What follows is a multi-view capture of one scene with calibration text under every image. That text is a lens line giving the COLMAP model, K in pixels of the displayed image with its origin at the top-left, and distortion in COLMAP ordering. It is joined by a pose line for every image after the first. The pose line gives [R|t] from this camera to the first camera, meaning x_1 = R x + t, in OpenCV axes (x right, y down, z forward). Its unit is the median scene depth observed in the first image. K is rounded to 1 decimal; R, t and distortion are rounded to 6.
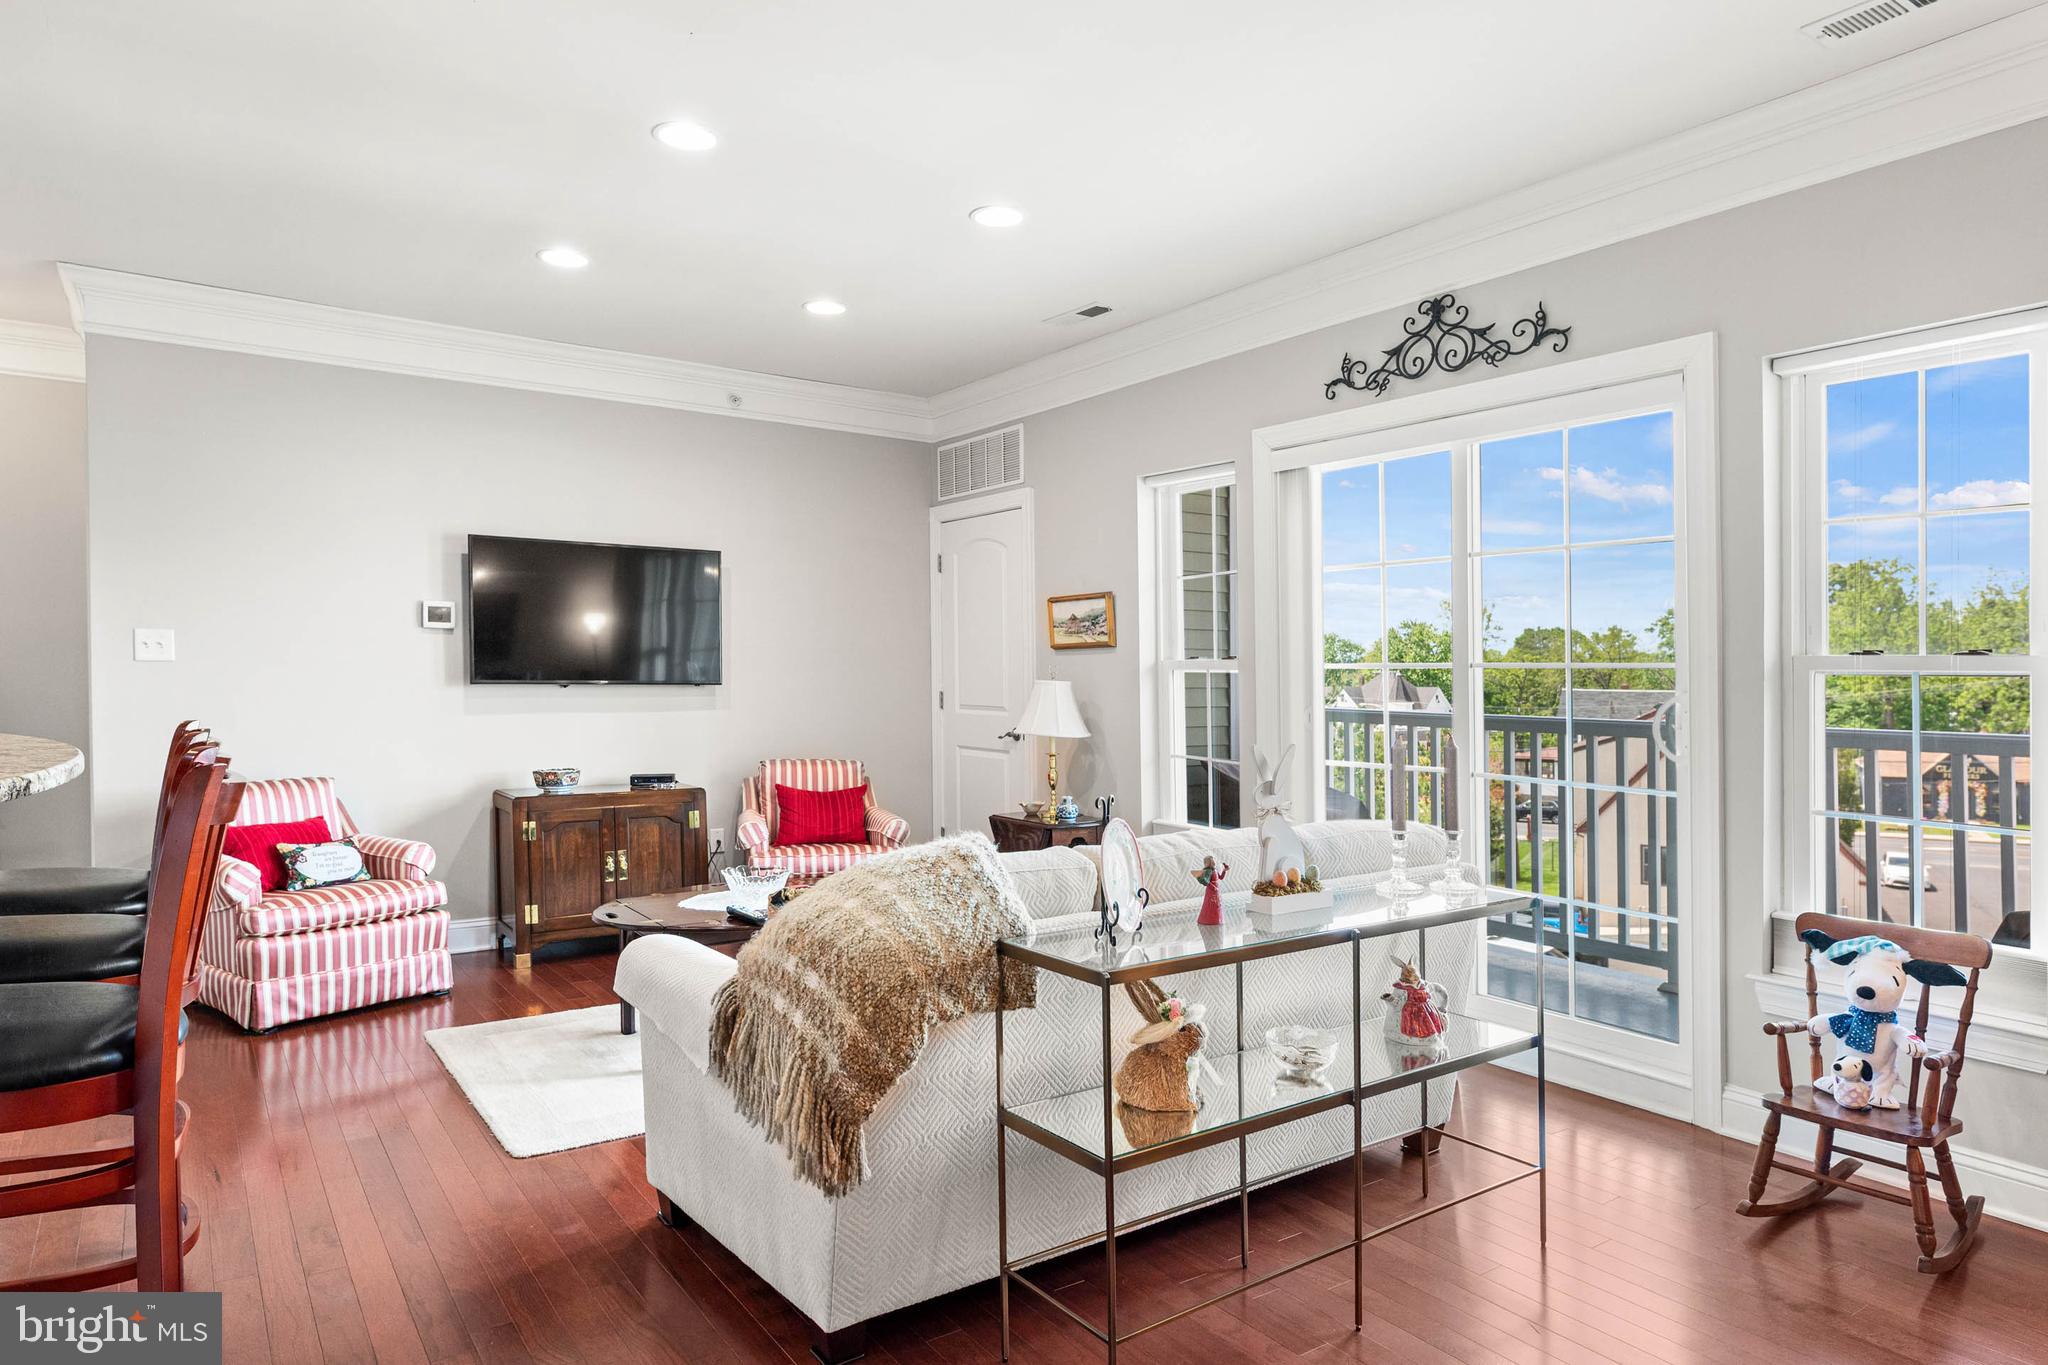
lens RADIAL K [[1210.4, 0, 990.2], [0, 1210.4, 669.0], [0, 0, 1]] dist [0.002800, 0.000370]
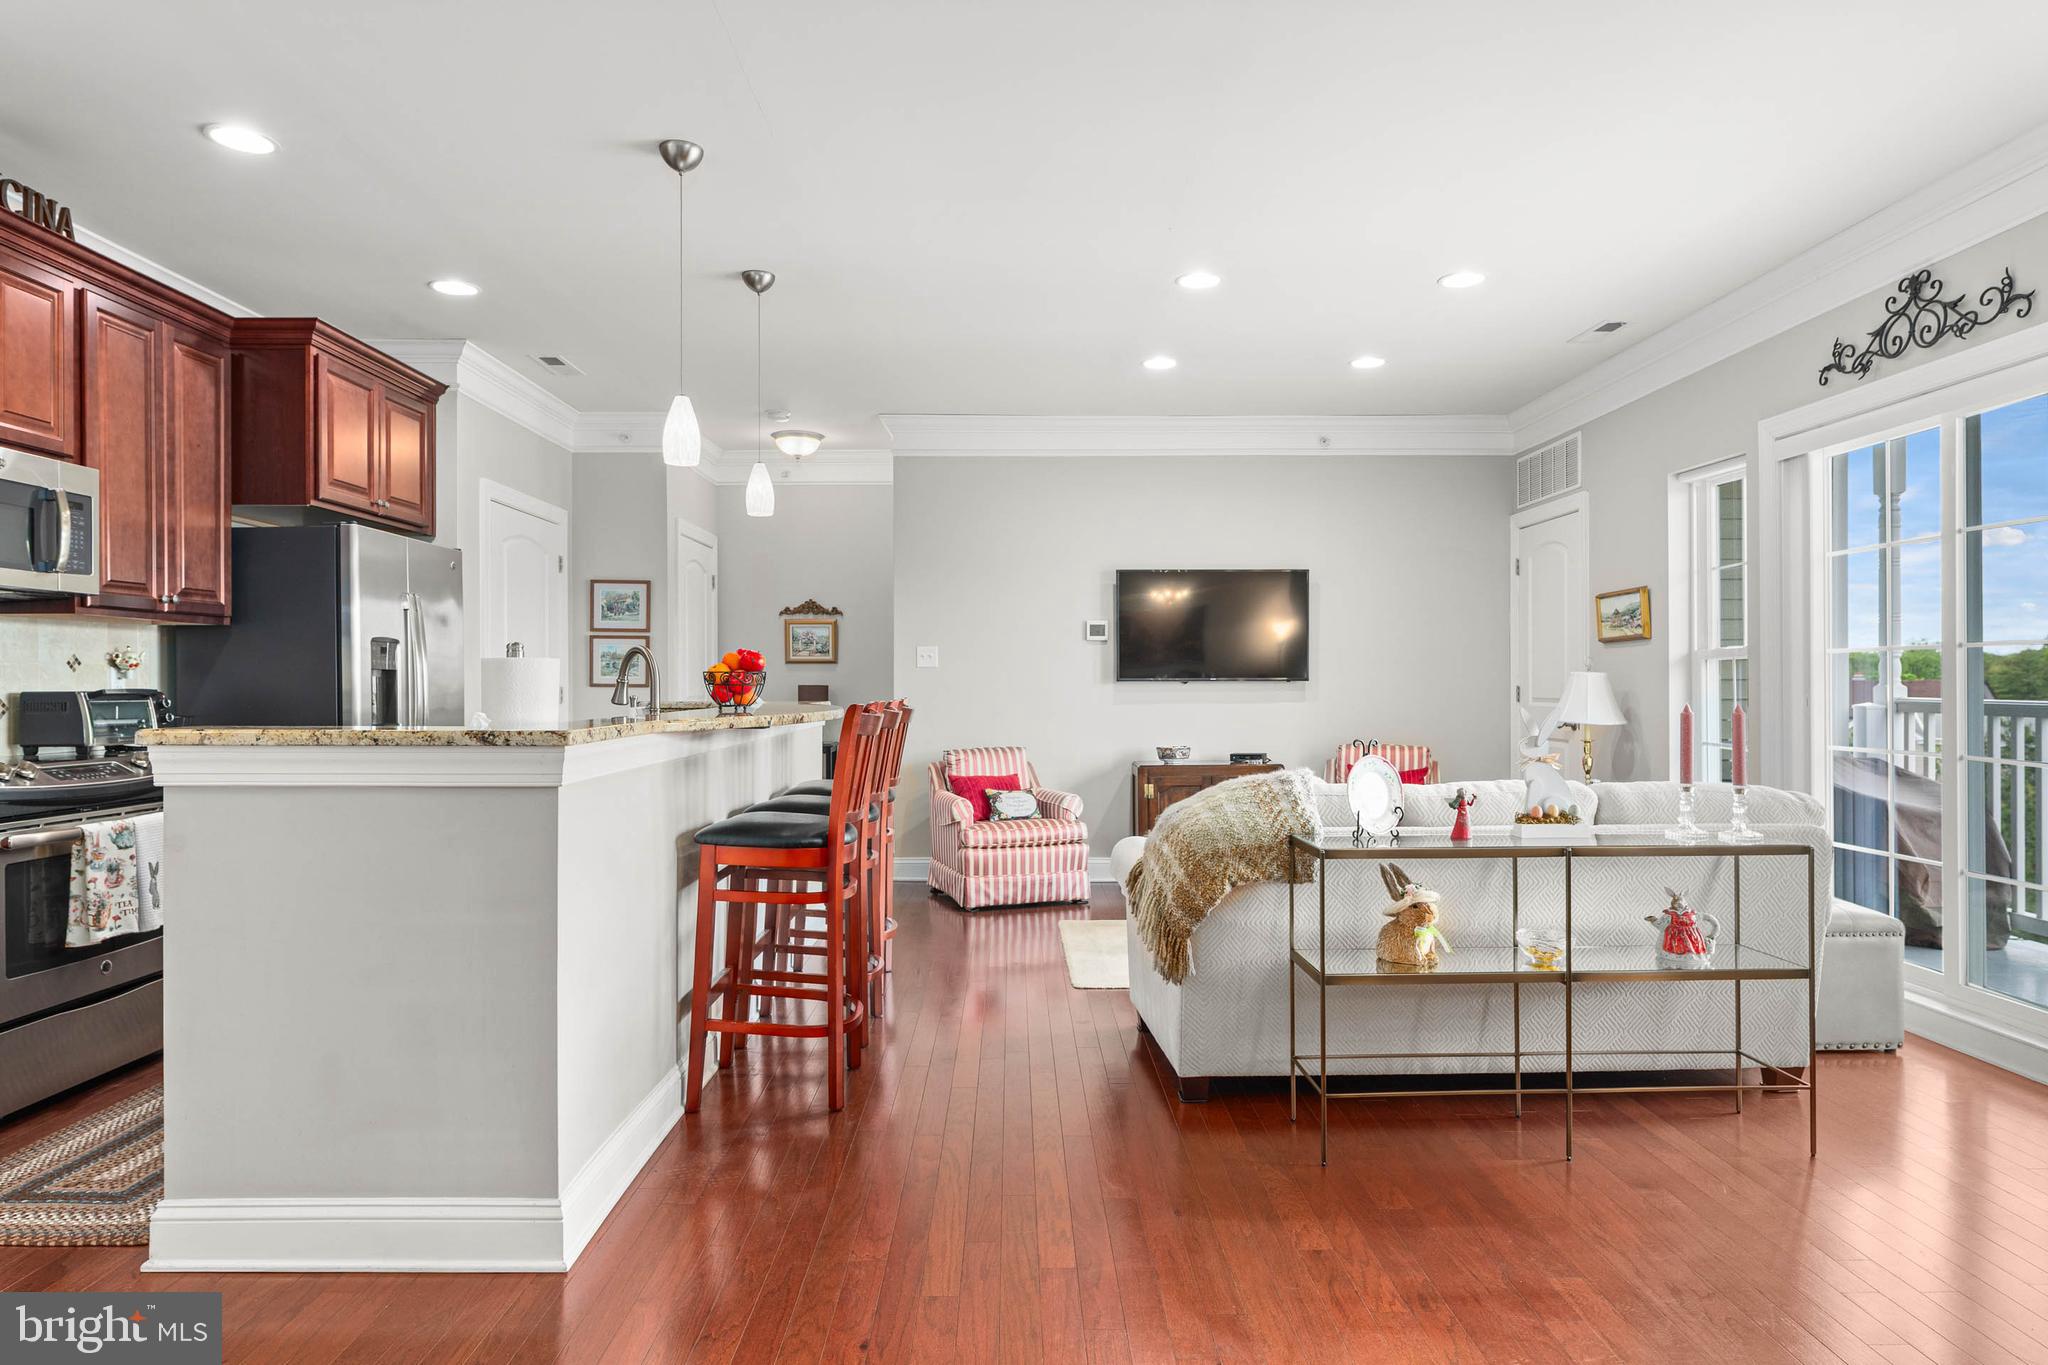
lens RADIAL K [[1204.3, 0, 1036.9], [0, 1204.3, 679.6], [0, 0, 1]] dist [-0.005238, 0.000326]
pose [[0.837030, -0.014720, -0.546959, 0.288424], [0.014749, 0.999882, -0.004339, 0.018098], [0.546958, -0.004436, 0.837148, -0.207653]]
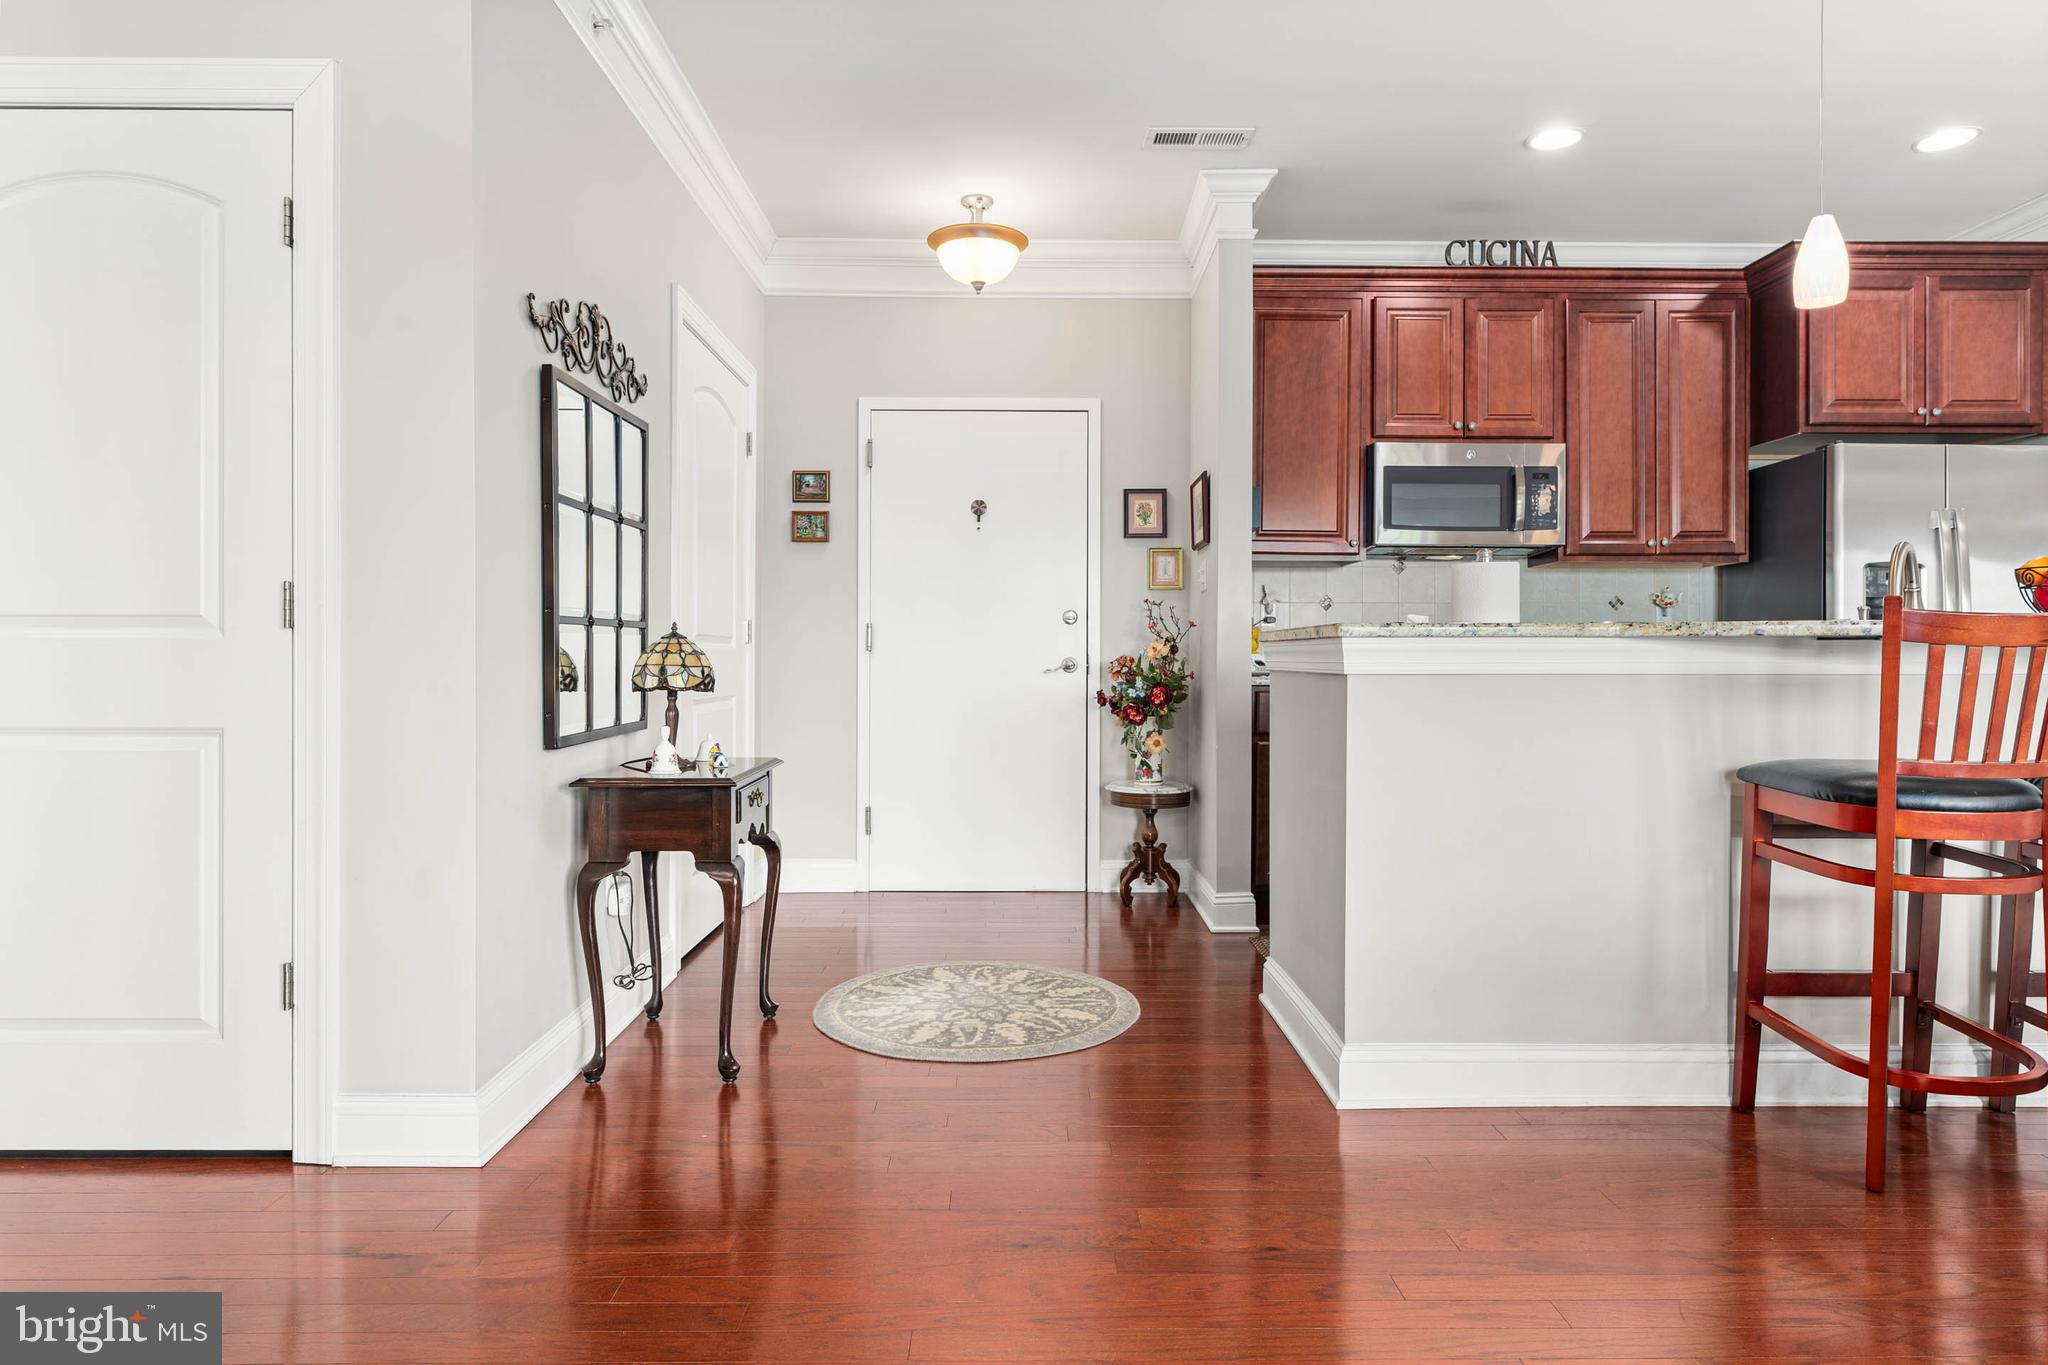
lens RADIAL K [[1179.0, 0, 1024.3], [0, 1179.0, 672.0], [0, 0, 1]] dist [0.000896, -0.001482]
pose [[-0.555396, -0.007144, -0.831555, 0.397324], [-0.003851, 0.999974, -0.006019, 0.067323], [0.831577, -0.000141, -0.555410, 0.352843]]
